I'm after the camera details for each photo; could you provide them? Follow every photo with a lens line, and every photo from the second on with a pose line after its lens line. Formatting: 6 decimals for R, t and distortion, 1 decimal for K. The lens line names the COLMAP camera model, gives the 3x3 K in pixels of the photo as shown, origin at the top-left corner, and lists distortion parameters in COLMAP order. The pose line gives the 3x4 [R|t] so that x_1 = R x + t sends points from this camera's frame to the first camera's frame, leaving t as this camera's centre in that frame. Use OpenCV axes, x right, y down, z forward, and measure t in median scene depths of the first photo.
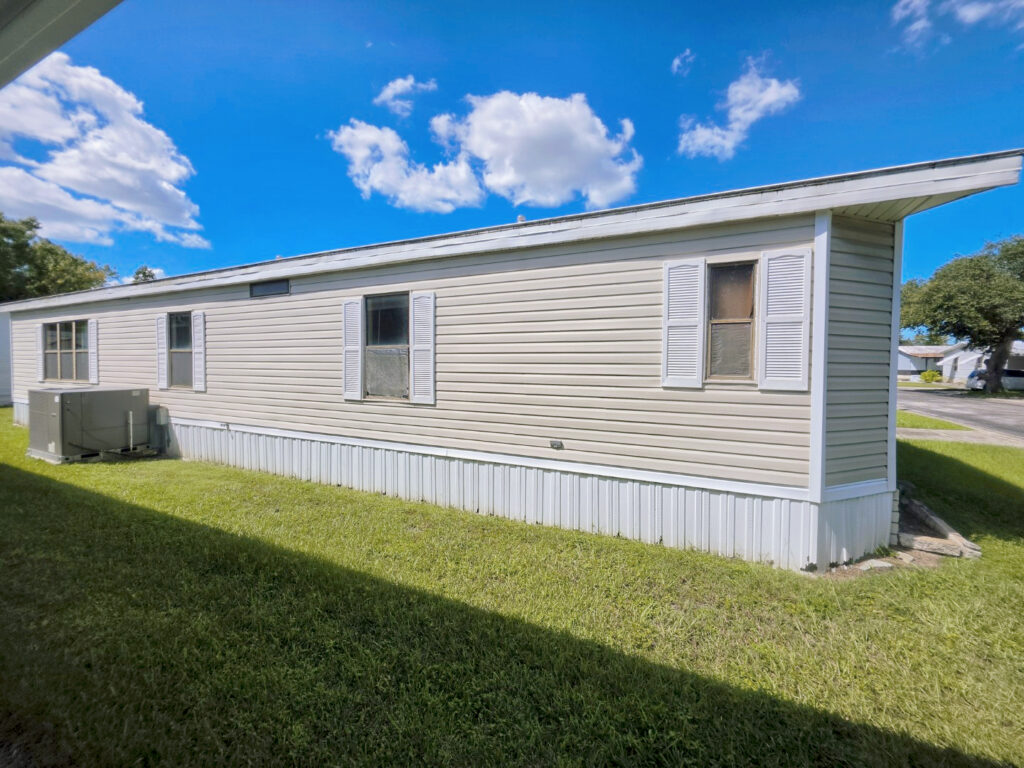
lens RADIAL K [[414.2, 0, 509.5], [0, 414.2, 373.1], [0, 0, 1]] dist [-0.000916, -0.000624]
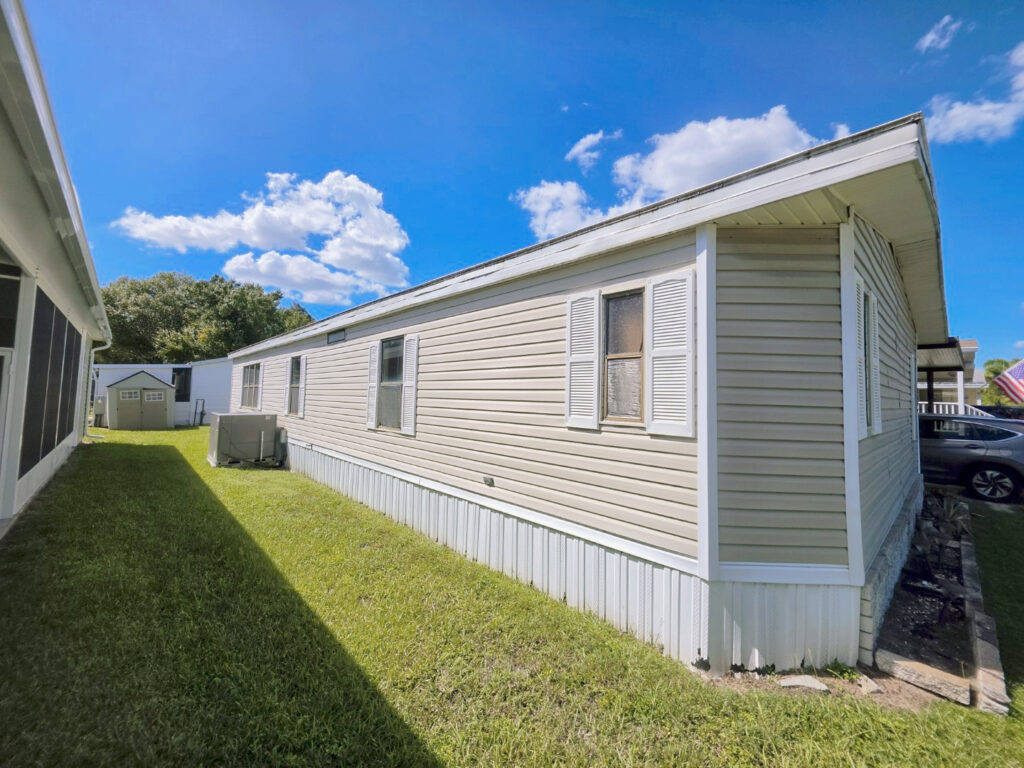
lens RADIAL K [[414.2, 0, 509.5], [0, 414.2, 373.1], [0, 0, 1]] dist [-0.000916, -0.000624]
pose [[0.930119, -0.006329, -0.367203, 0.620561], [-0.026468, 0.996096, -0.084213, -0.005980], [0.366302, 0.088048, 0.926321, 0.077942]]
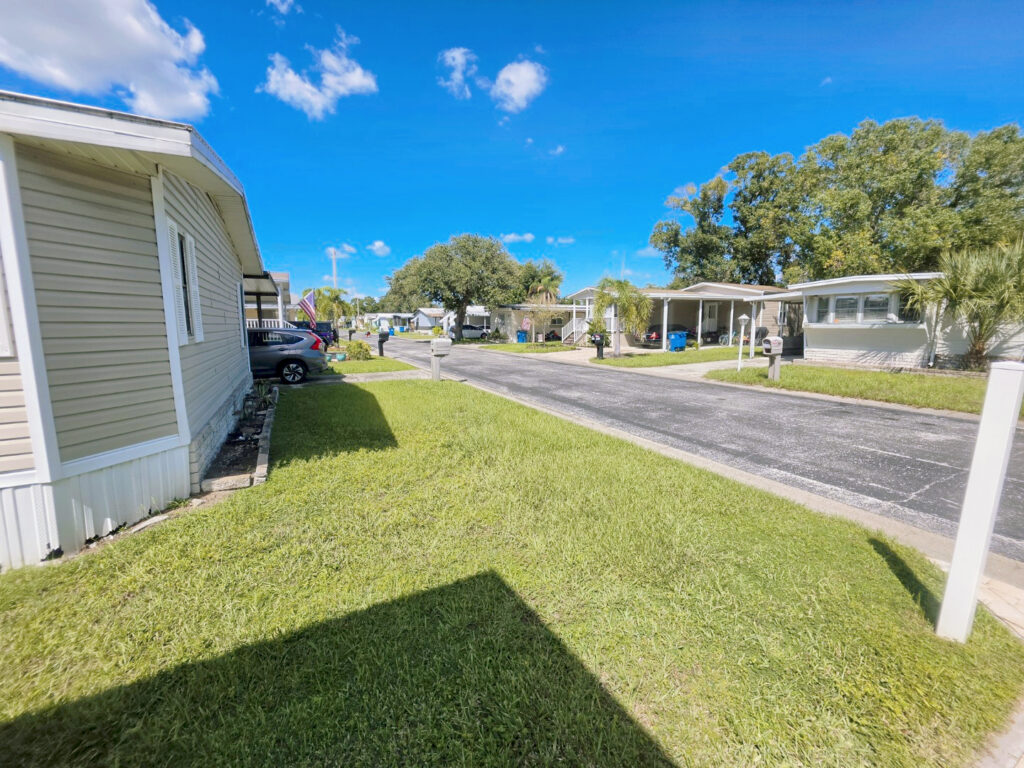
lens RADIAL K [[414.2, 0, 509.5], [0, 414.2, 373.1], [0, 0, 1]] dist [-0.000916, -0.000624]
pose [[0.600423, -0.108700, 0.792260, 0.598315], [0.032059, 0.993194, 0.111972, 0.013334], [-0.799039, -0.041831, 0.599822, -0.274154]]
